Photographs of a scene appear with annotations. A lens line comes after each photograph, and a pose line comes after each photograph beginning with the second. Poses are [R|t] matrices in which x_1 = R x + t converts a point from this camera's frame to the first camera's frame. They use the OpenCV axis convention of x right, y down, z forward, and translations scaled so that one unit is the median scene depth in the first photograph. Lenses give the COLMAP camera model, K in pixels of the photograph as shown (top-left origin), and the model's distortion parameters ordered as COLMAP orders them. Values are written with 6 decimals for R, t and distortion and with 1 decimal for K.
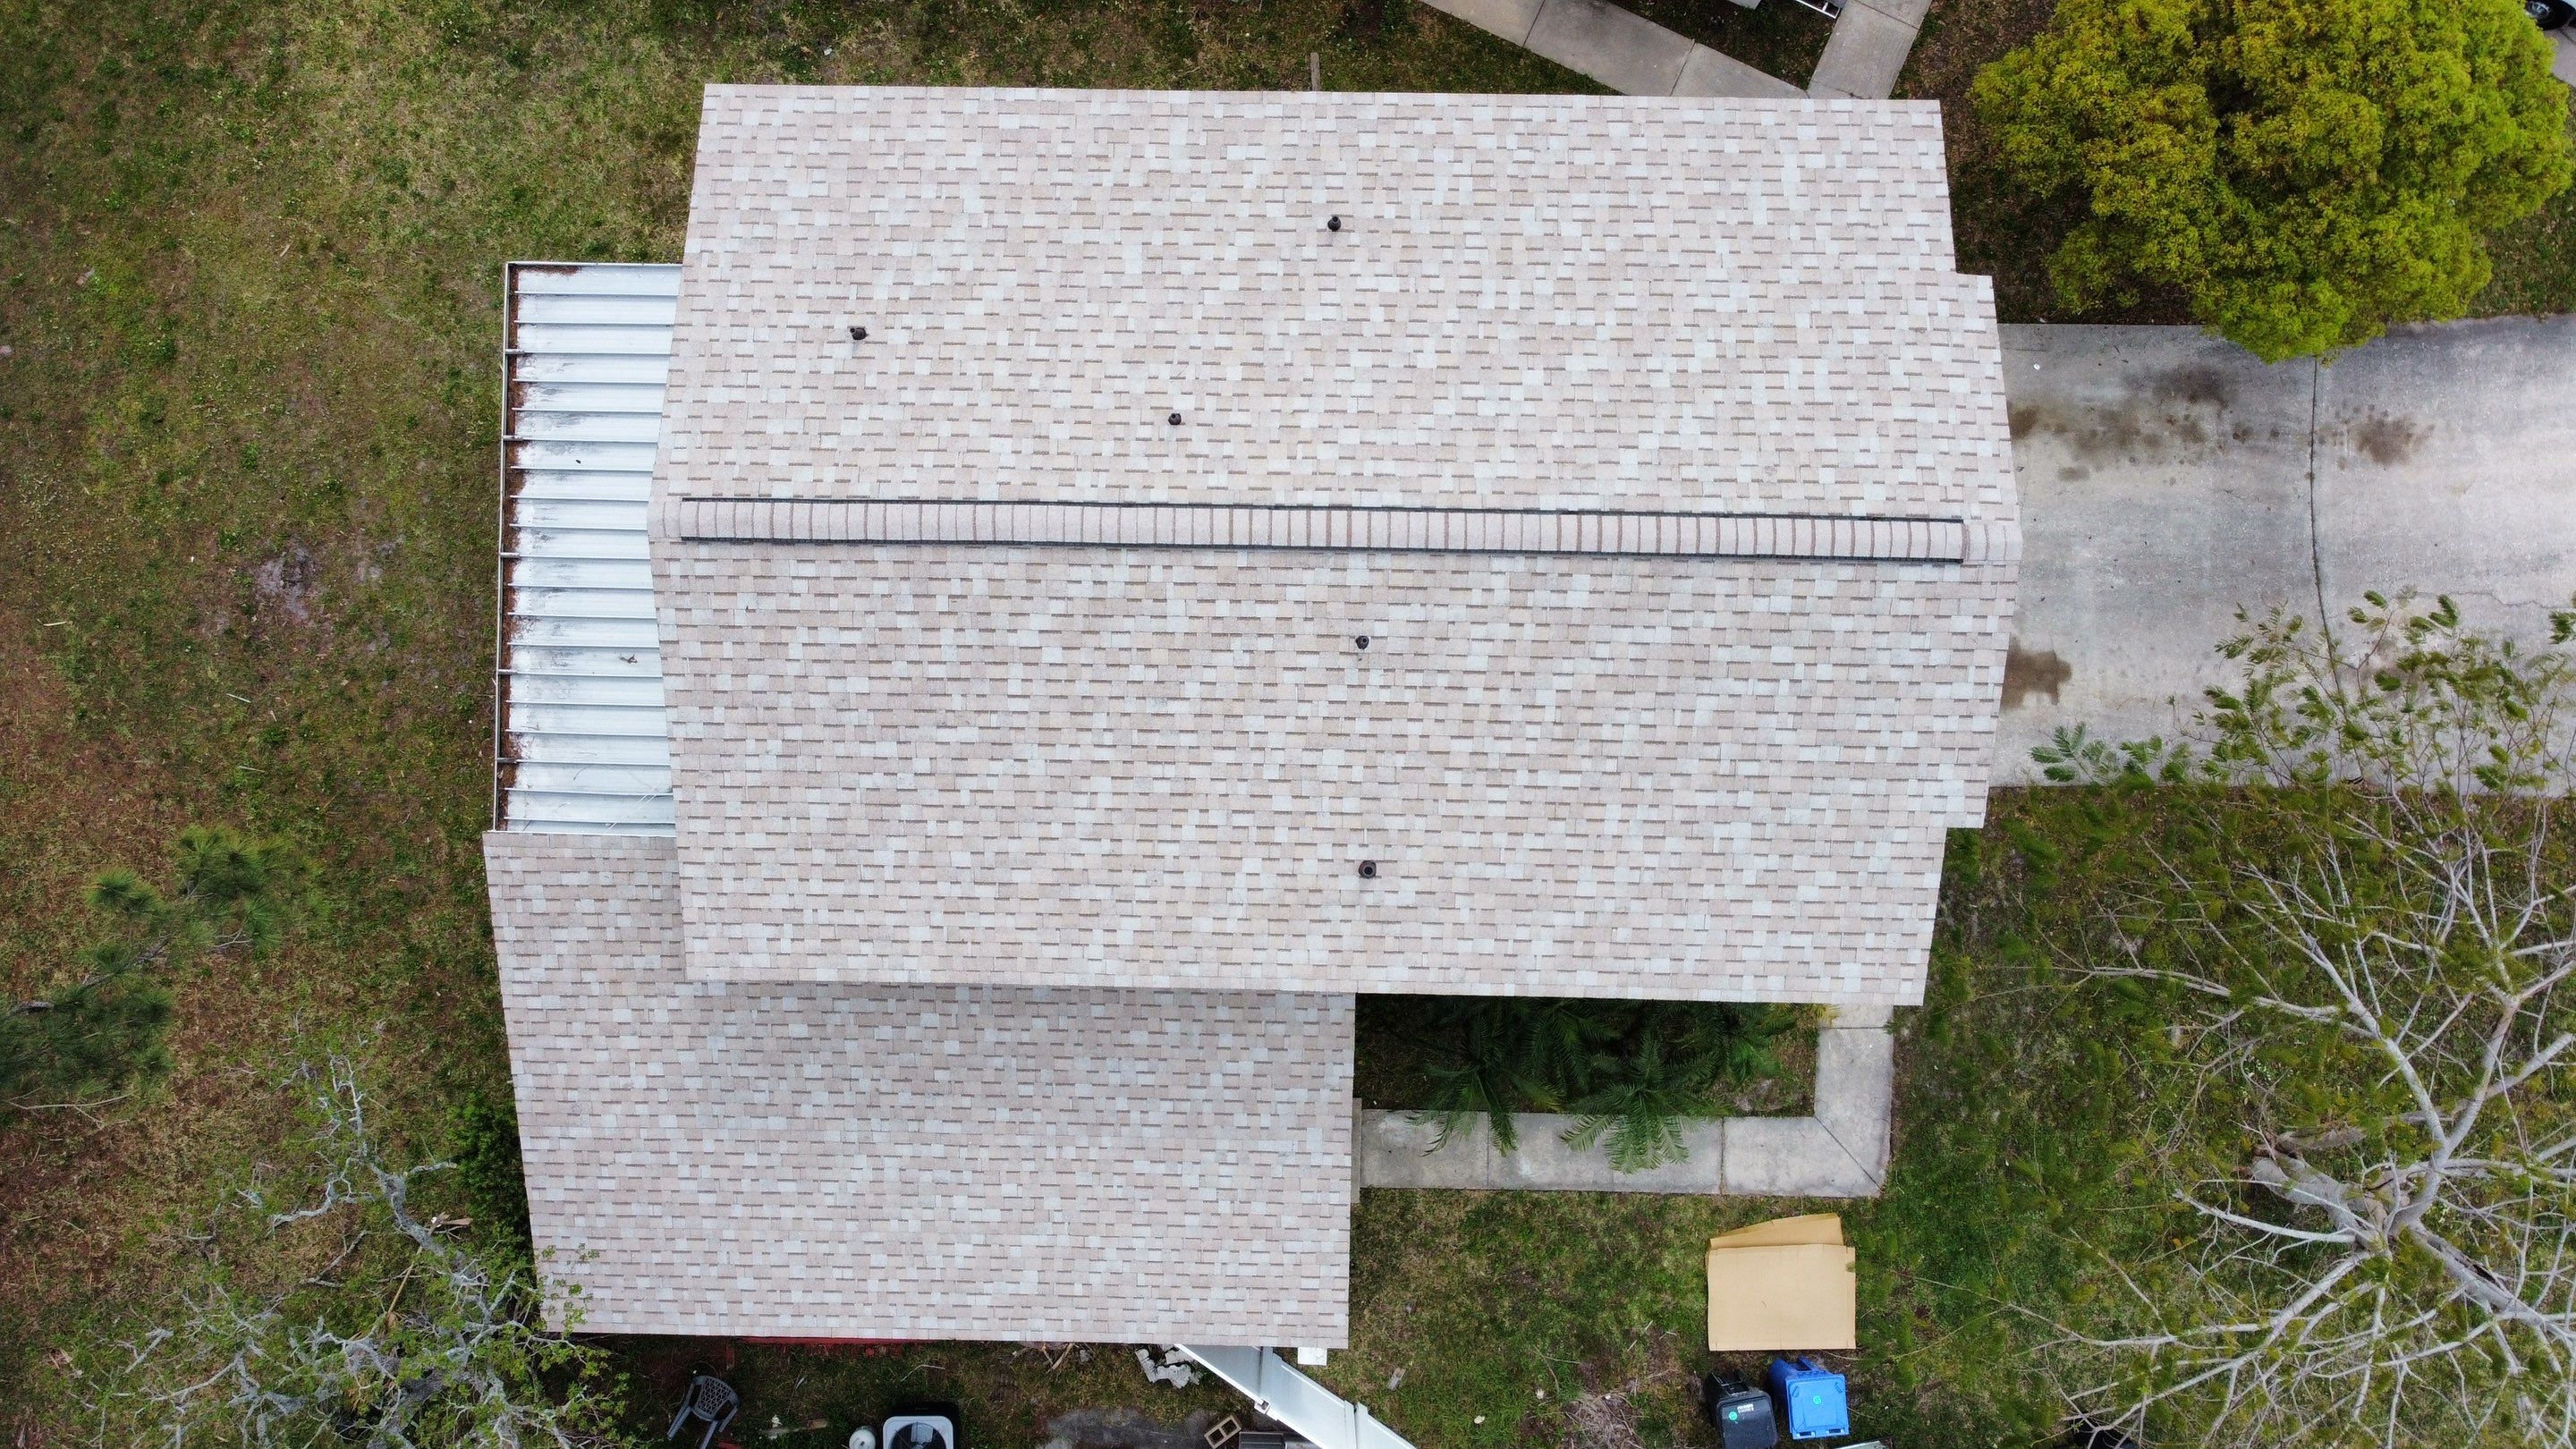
lens RADIAL K [[1950.5, 0, 1259.2], [0, 1950.5, 705.3], [0, 0, 1]] dist [0.008612, -0.026268]
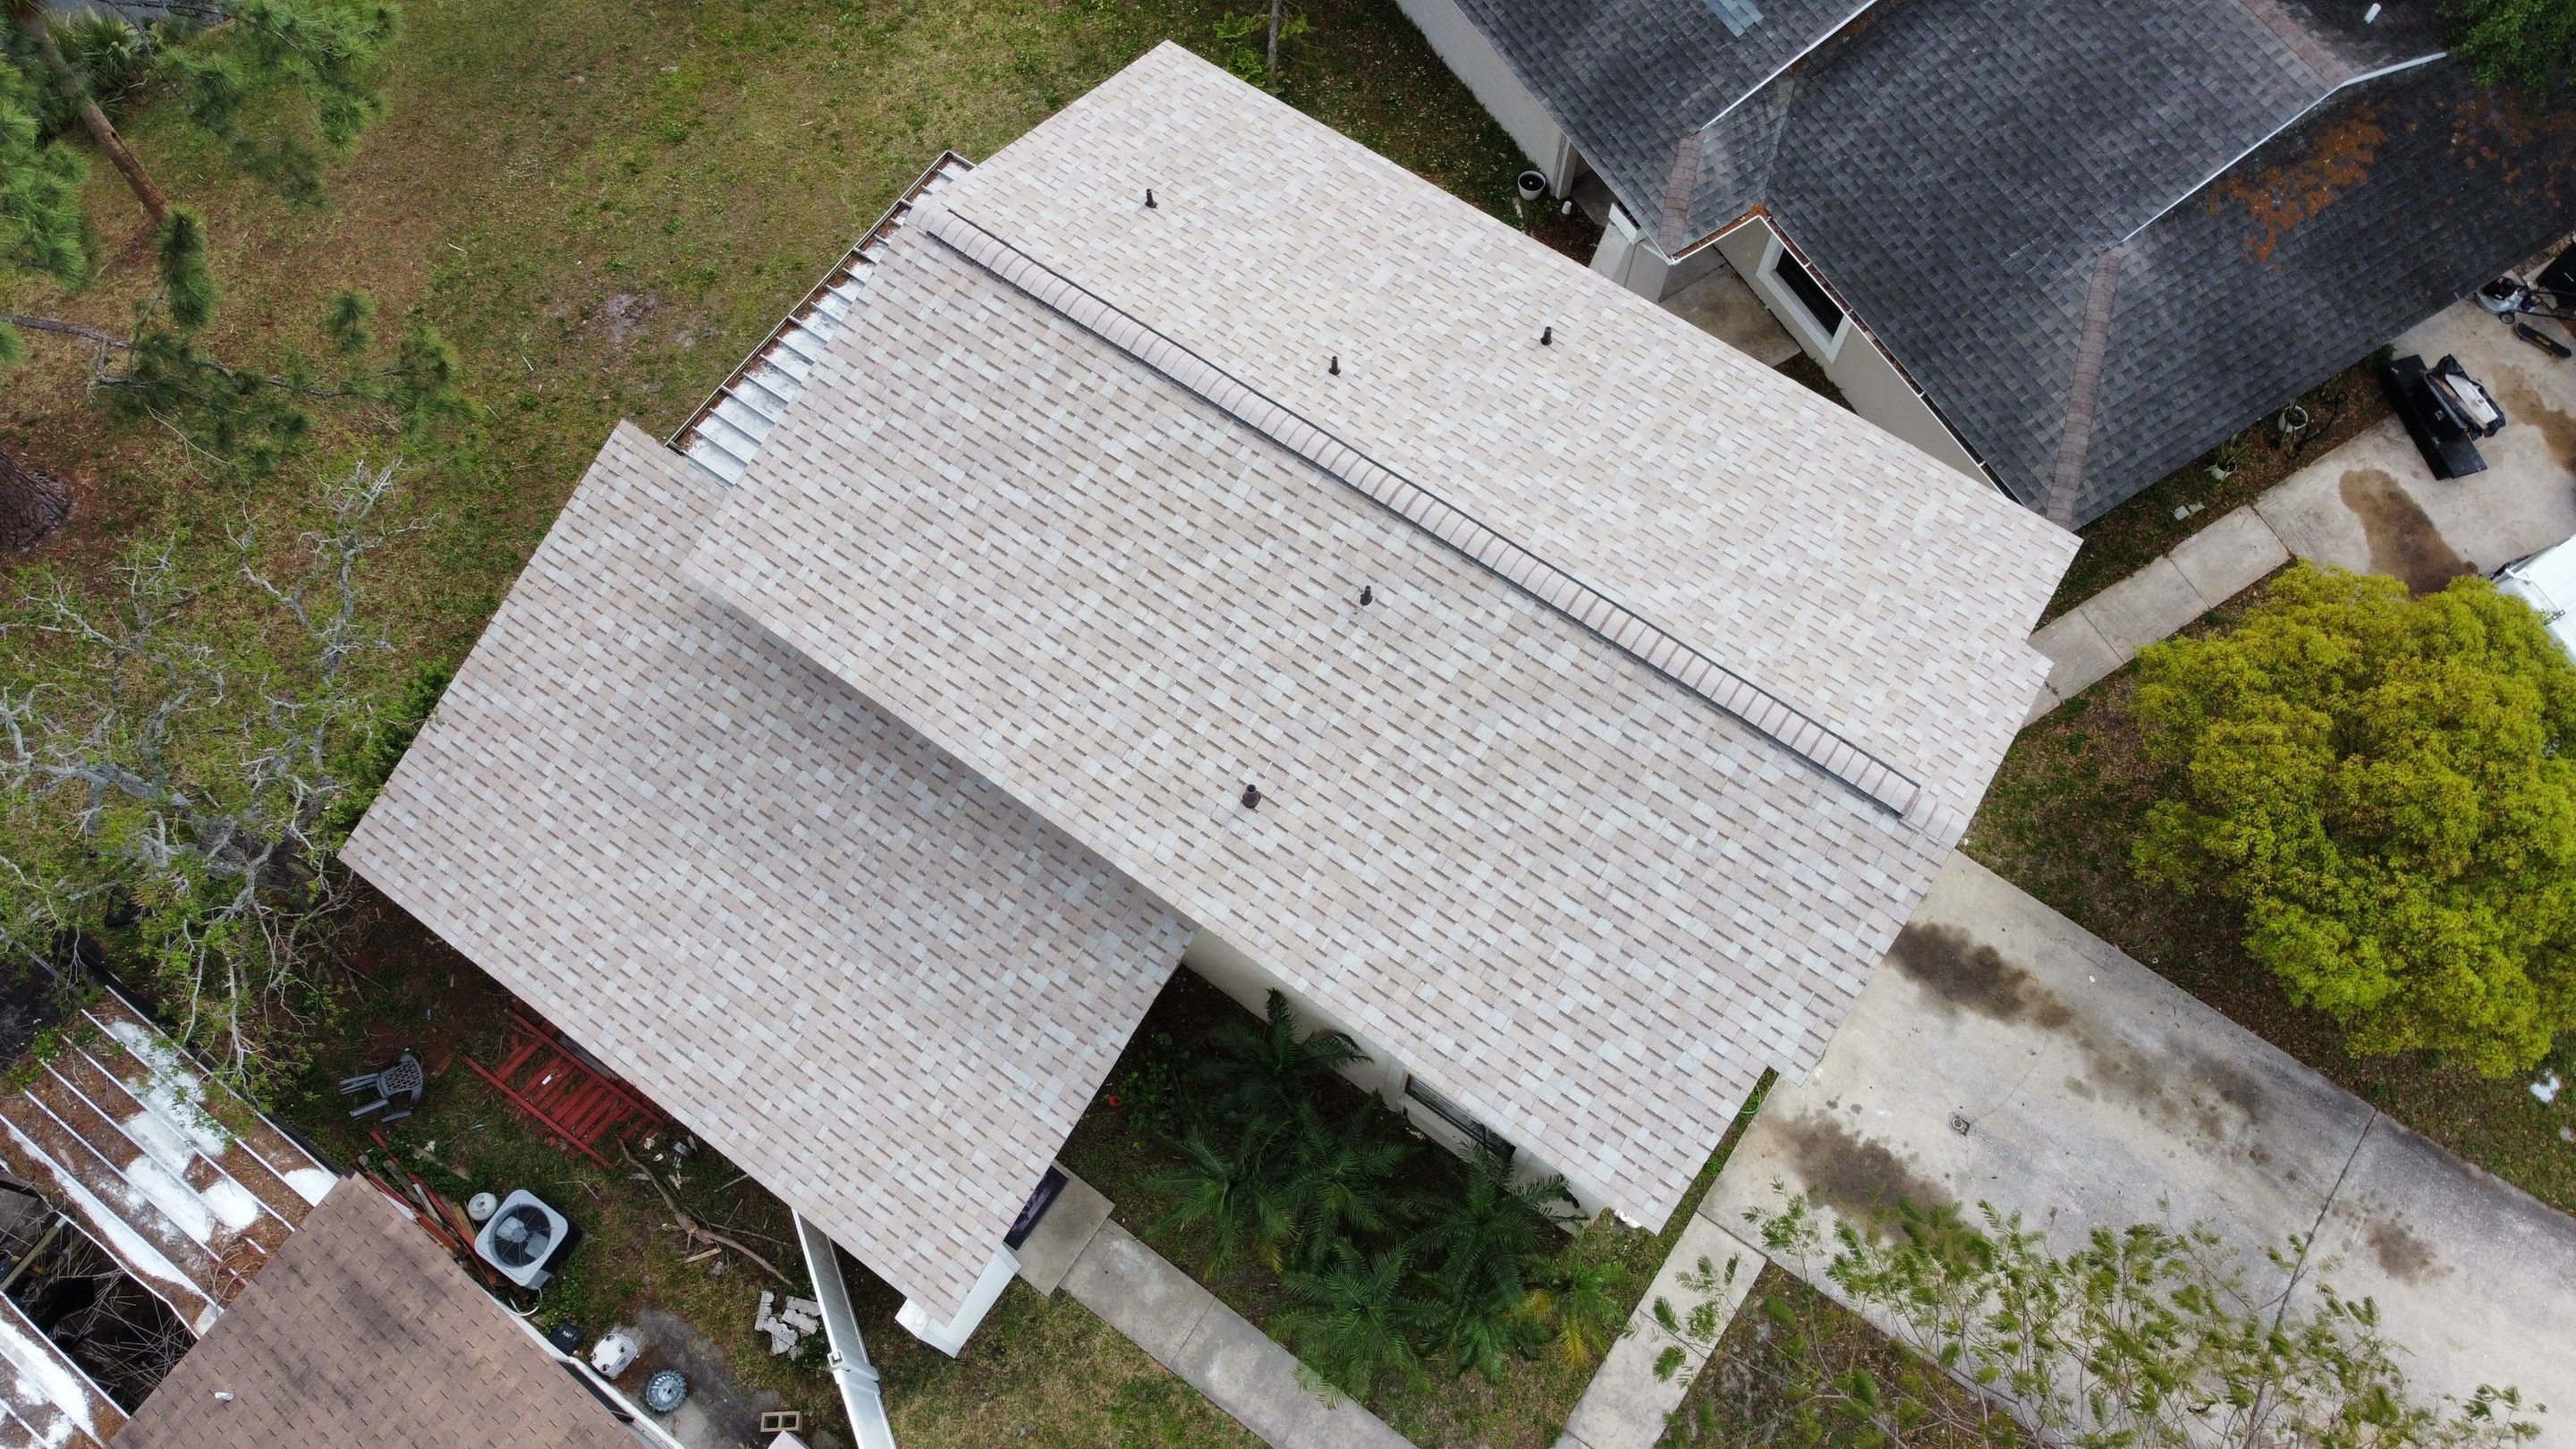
lens RADIAL K [[1950.5, 0, 1253.6], [0, 1950.5, 698.4], [0, 0, 1]] dist [0.008612, -0.026268]
pose [[0.826362, 0.515190, -0.227385, 0.234627], [-0.563092, 0.761138, -0.321863, 0.333915], [0.007251, 0.394014, 0.919076, 0.027479]]
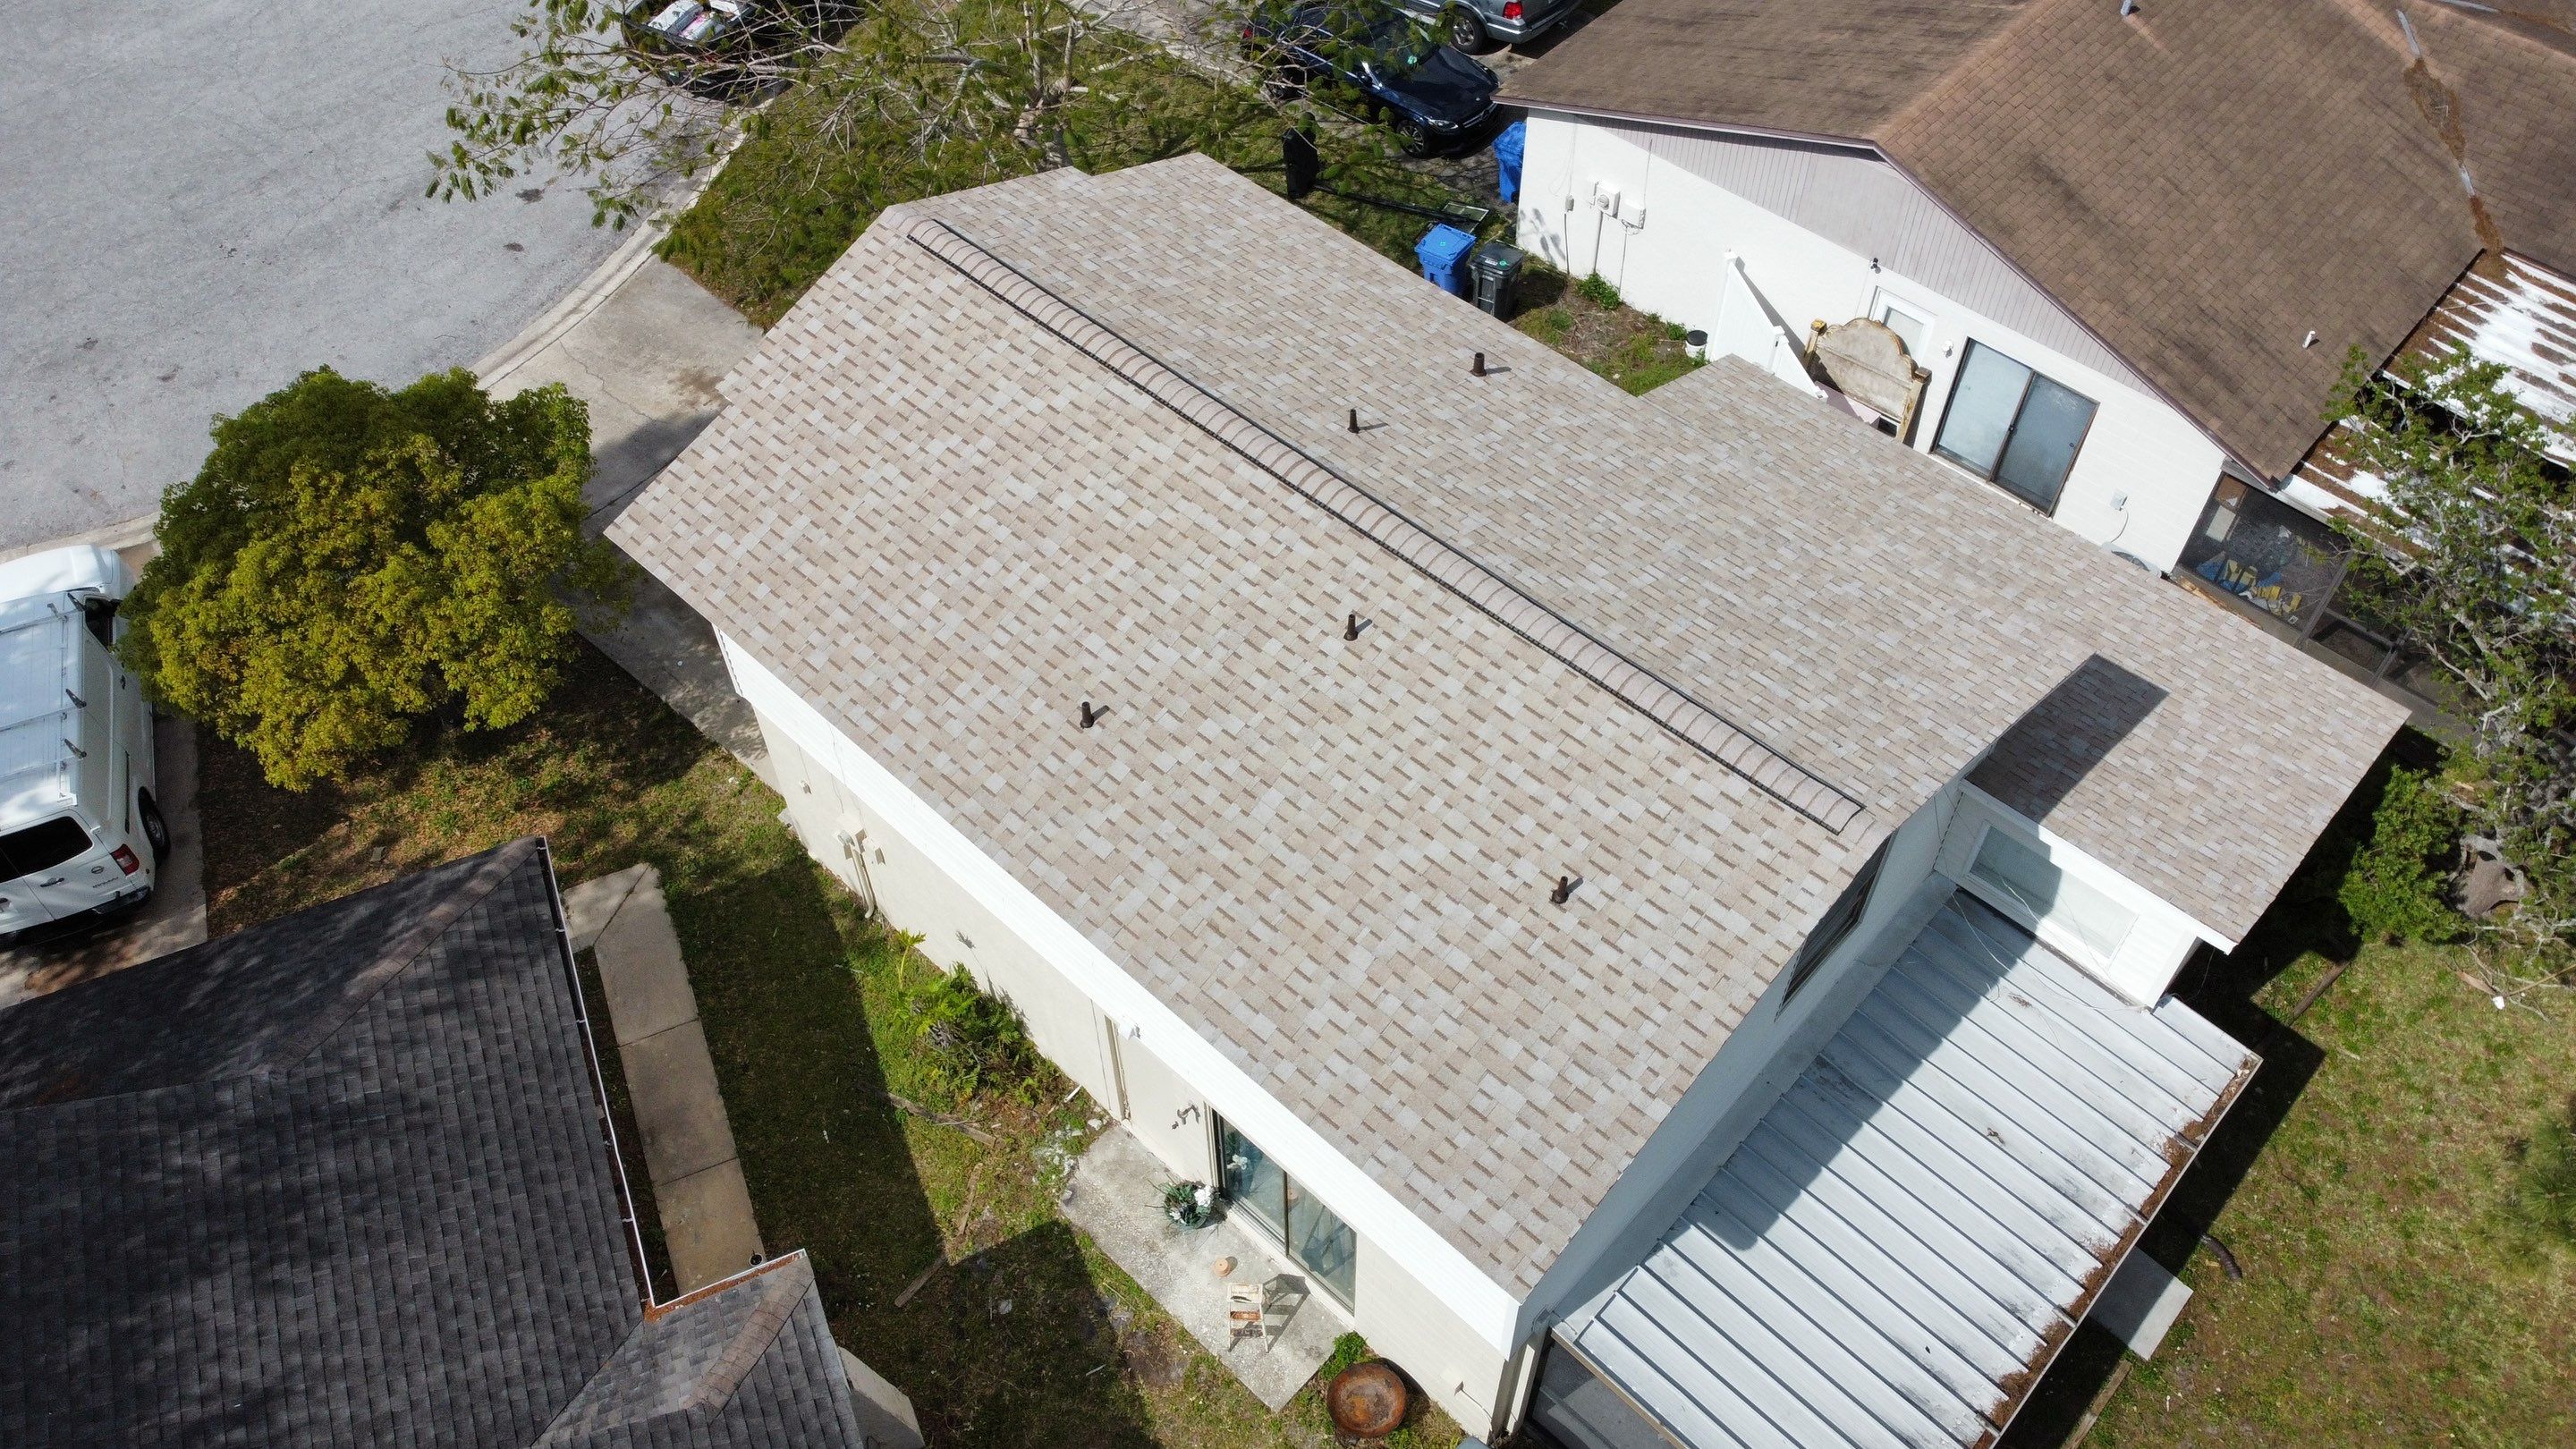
lens RADIAL K [[1950.5, 0, 1253.6], [0, 1950.5, 683.7], [0, 0, 1]] dist [0.008612, -0.026268]
pose [[-0.738134, -0.499206, 0.453819, -0.396611], [0.673849, -0.578391, 0.459773, -0.551443], [0.032963, 0.645180, 0.763319, 0.228745]]
